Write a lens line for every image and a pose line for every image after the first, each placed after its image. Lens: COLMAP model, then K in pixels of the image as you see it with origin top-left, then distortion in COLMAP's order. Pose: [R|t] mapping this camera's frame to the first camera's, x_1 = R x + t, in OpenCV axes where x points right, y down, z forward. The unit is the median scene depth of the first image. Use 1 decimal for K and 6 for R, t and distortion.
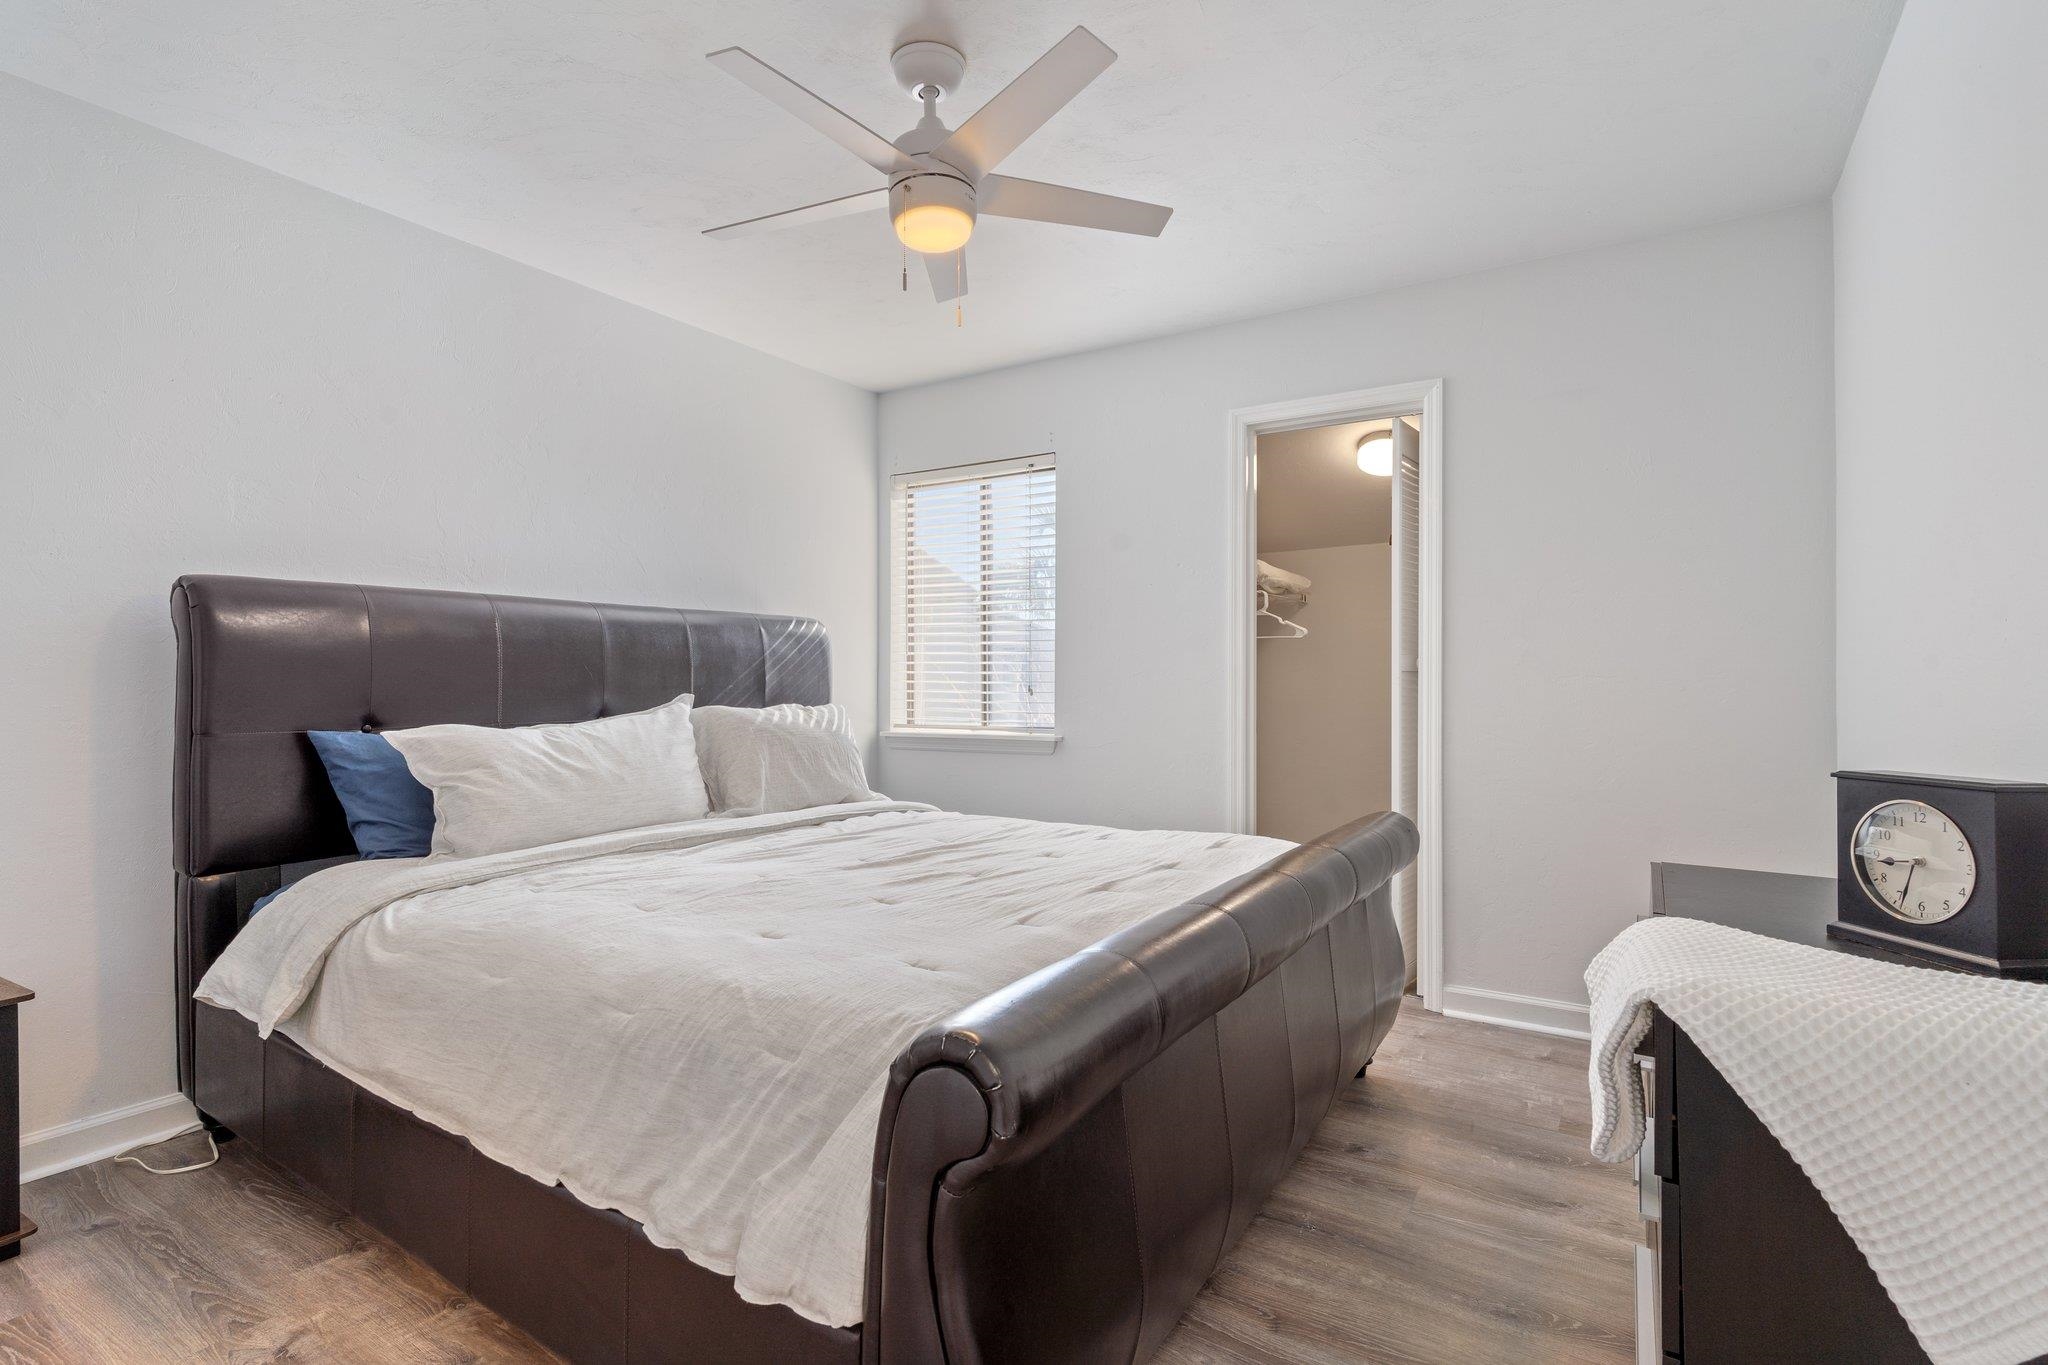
lens RADIAL K [[985.5, 0, 1020.7], [0, 985.5, 671.2], [0, 0, 1]] dist [0.003033, 0.000073]
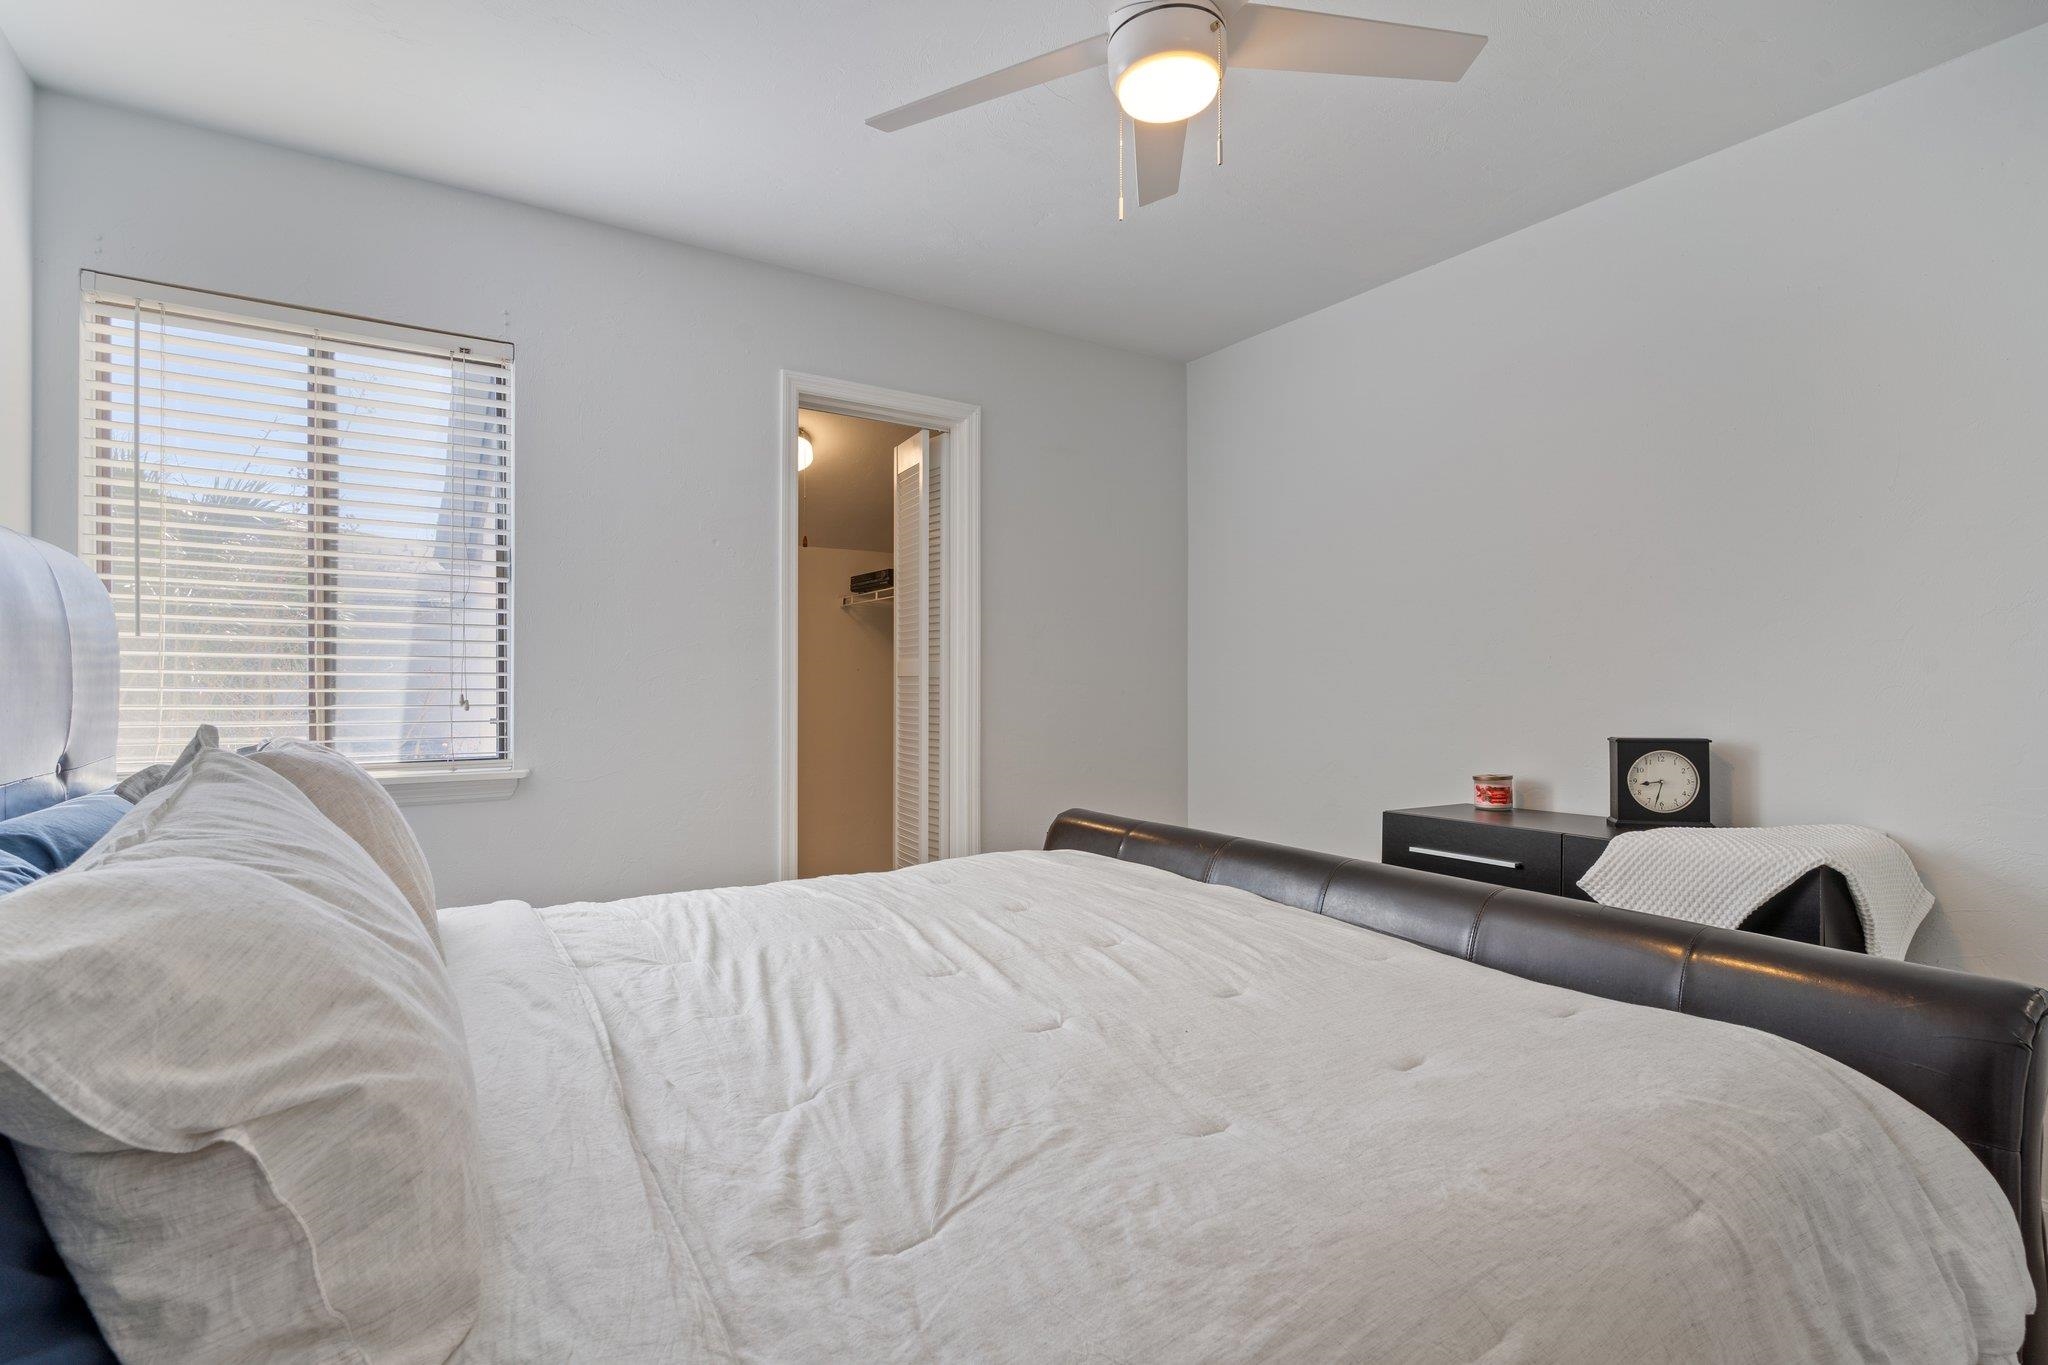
lens RADIAL K [[985.5, 0, 1020.7], [0, 985.5, 671.2], [0, 0, 1]] dist [0.003033, 0.000073]
pose [[0.412083, 0.013638, 0.911044, -0.530026], [-0.010145, 0.999895, -0.010379, 0.002198], [-0.911090, -0.004965, 0.412178, 0.514963]]
